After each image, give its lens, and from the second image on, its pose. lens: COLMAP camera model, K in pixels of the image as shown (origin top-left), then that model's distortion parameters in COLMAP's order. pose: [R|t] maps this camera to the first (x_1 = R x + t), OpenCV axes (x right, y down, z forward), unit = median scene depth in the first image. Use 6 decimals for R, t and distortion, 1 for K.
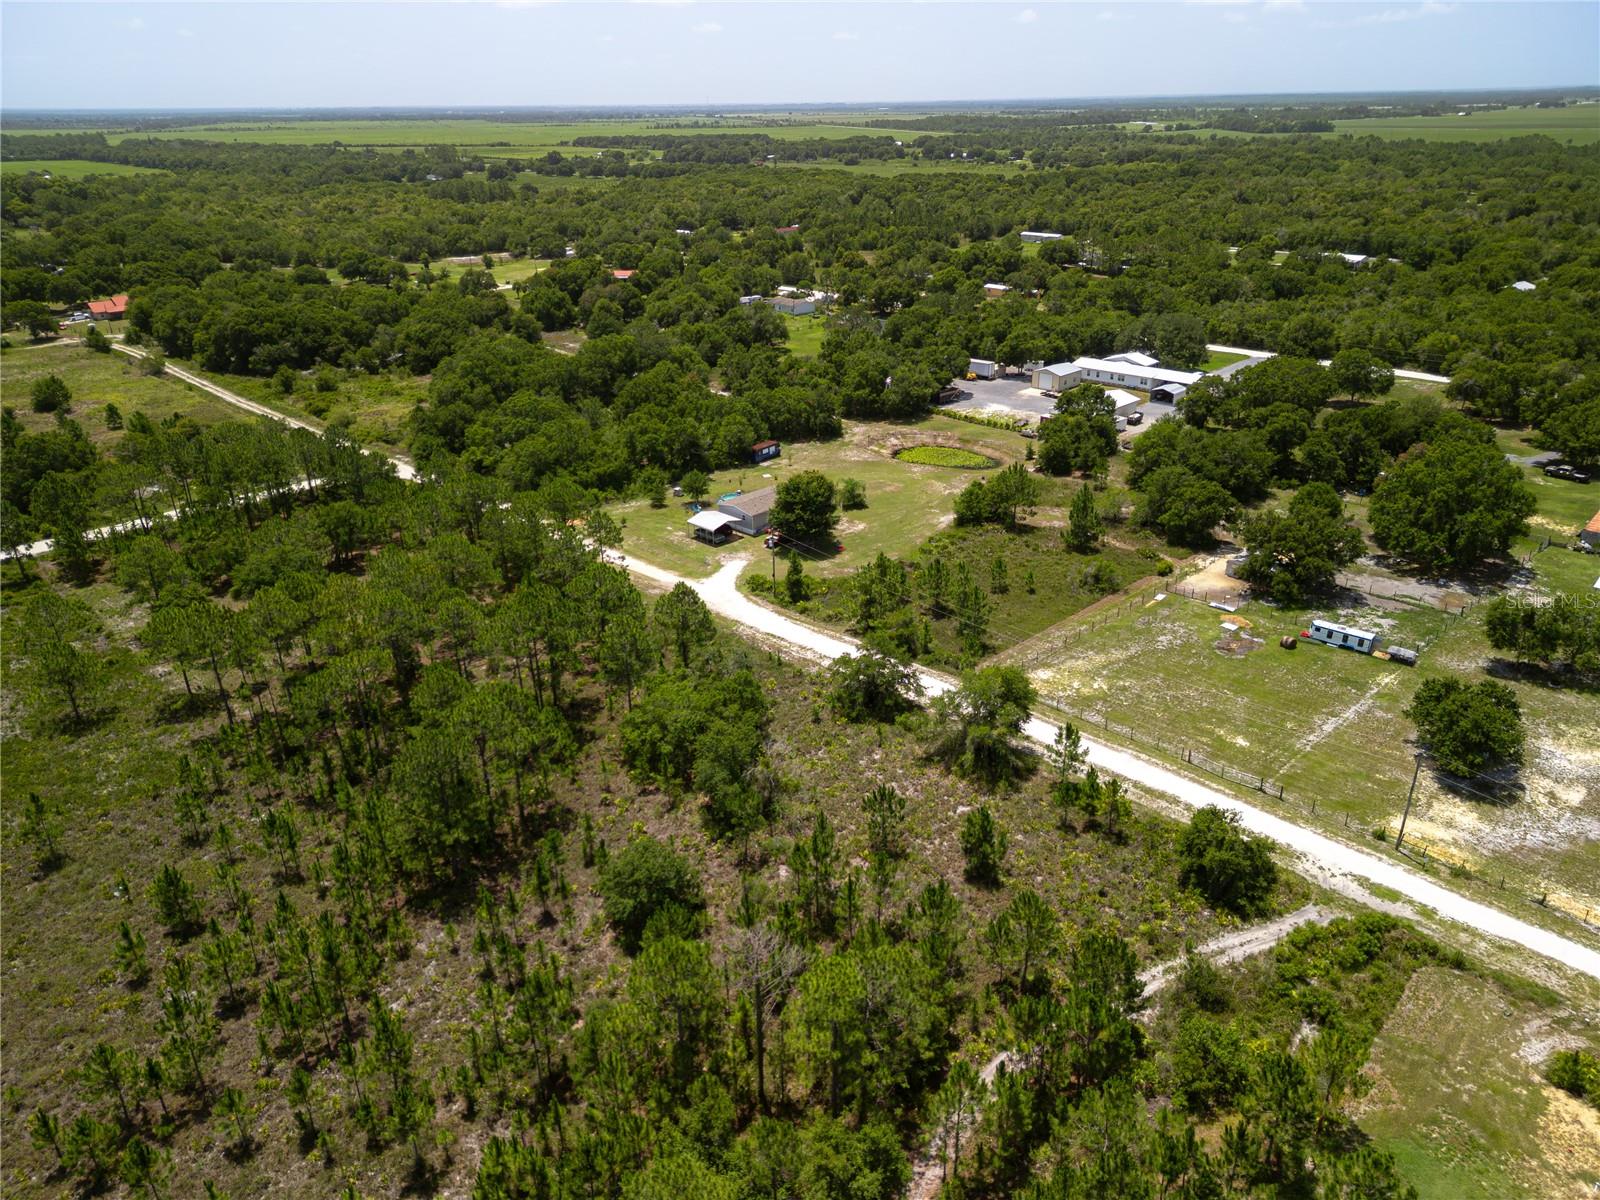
lens RADIAL K [[1122.3, 0, 802.1], [0, 1122.3, 600.7], [0, 0, 1]] dist [0.062402, -0.044003]
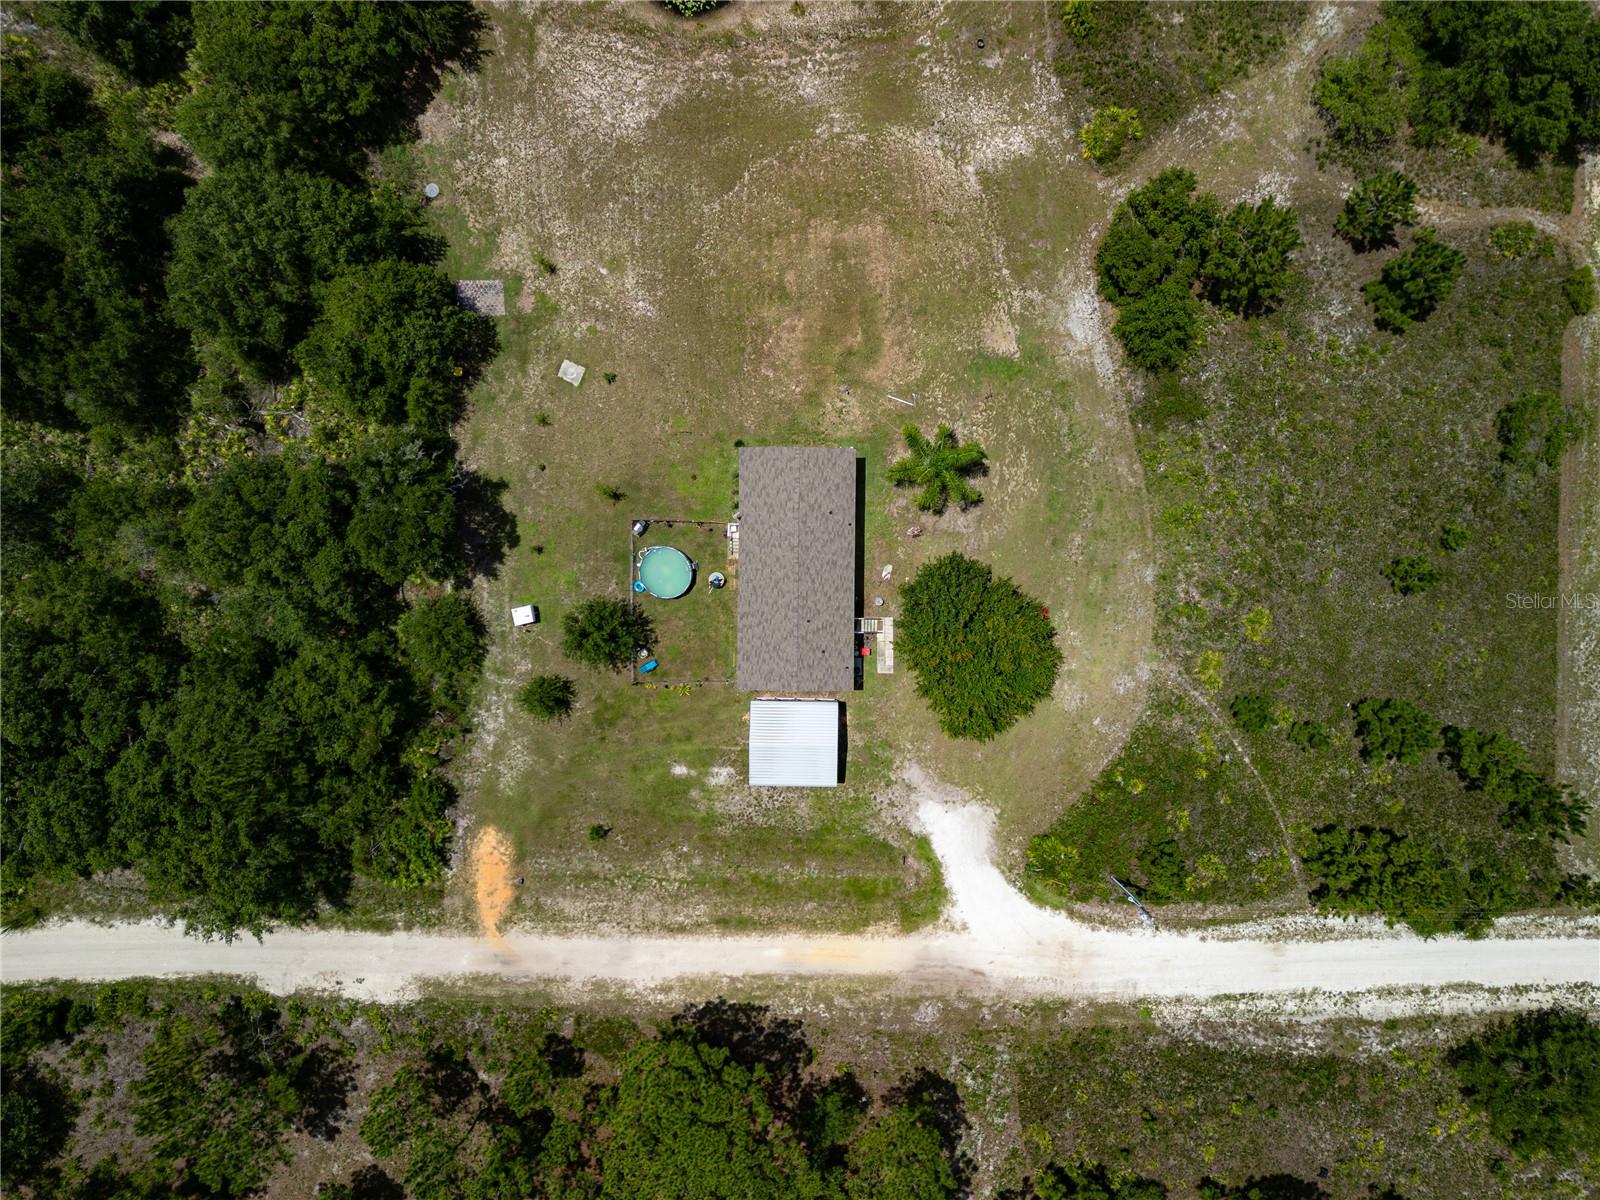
lens RADIAL K [[1122.3, 0, 802.0], [0, 1122.3, 591.9], [0, 0, 1]] dist [0.062402, -0.044003]
pose [[0.716769, -0.696385, 0.035922, -0.044487], [0.260038, 0.314739, 0.912863, -0.467511], [-0.647010, -0.644971, 0.406682, 0.777388]]
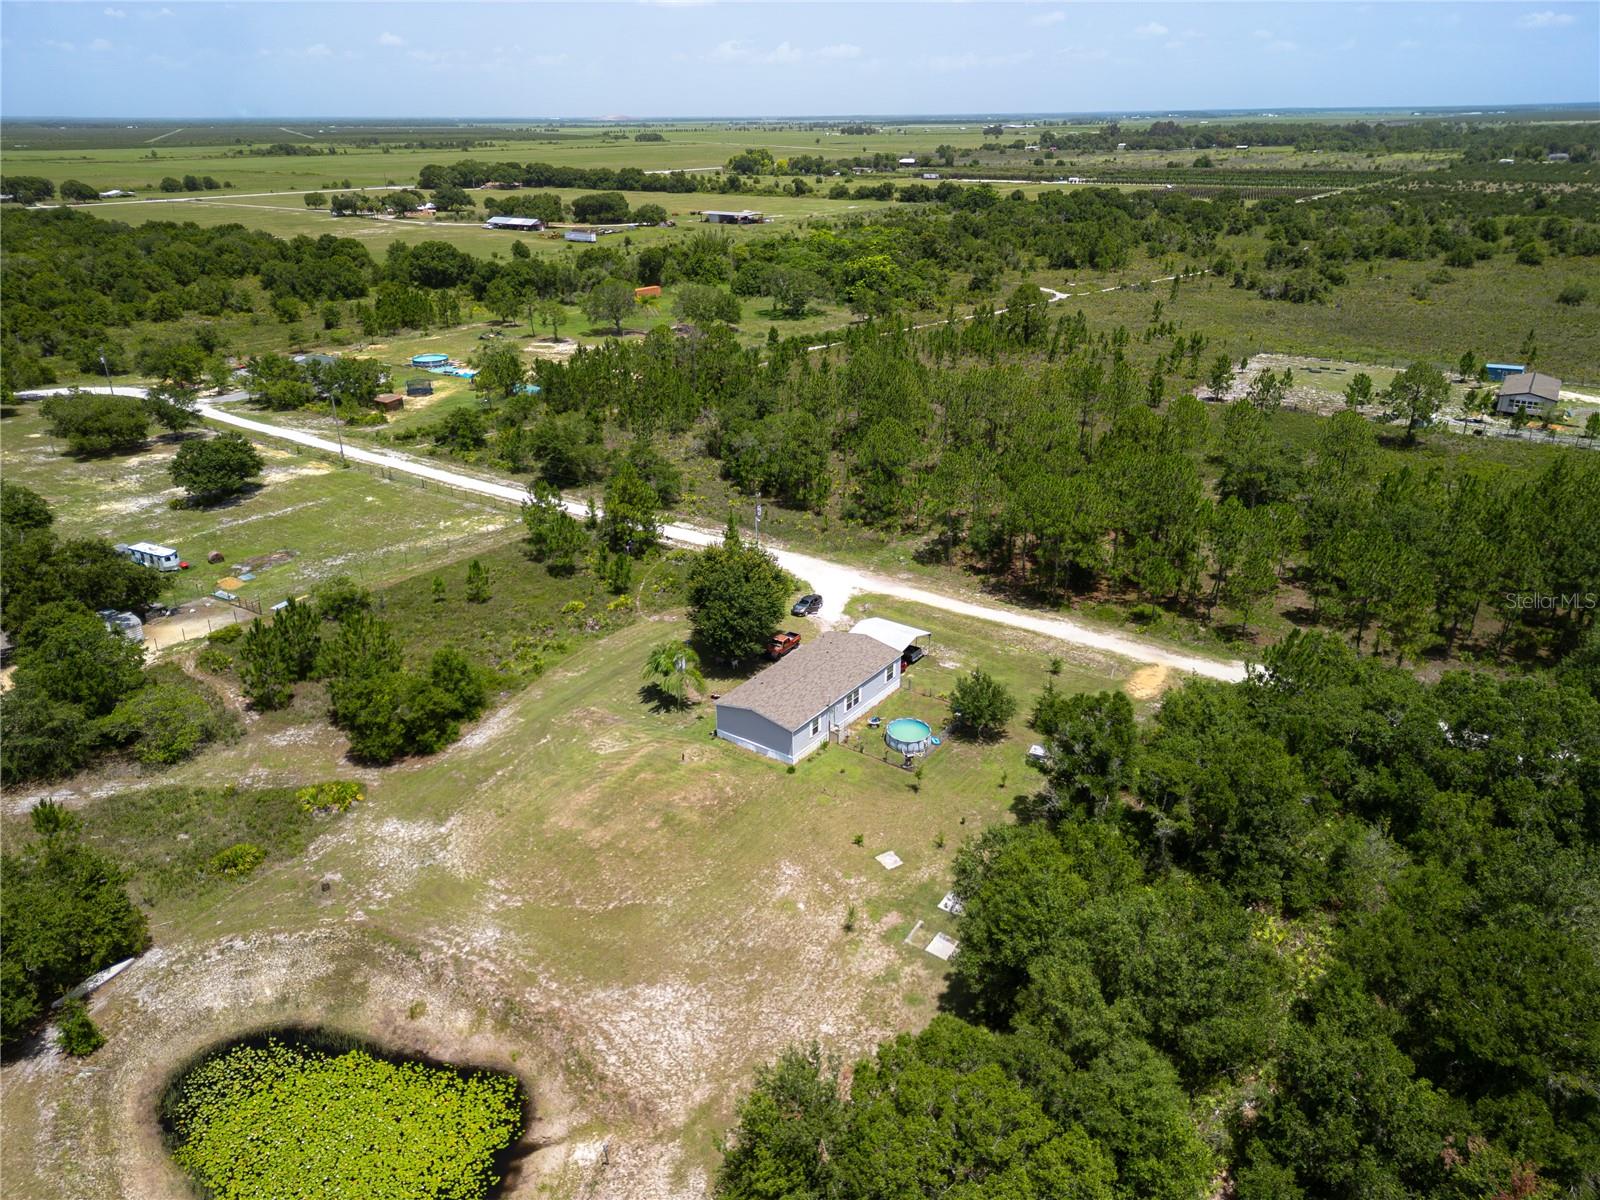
lens RADIAL K [[1122.3, 0, 797.3], [0, 1122.3, 590.4], [0, 0, 1]] dist [0.062402, -0.044003]
pose [[-0.987594, 0.083116, -0.133228, 0.047496], [-0.040215, 0.686265, 0.726239, -0.489946], [0.151791, 0.722587, -0.674409, 1.272206]]
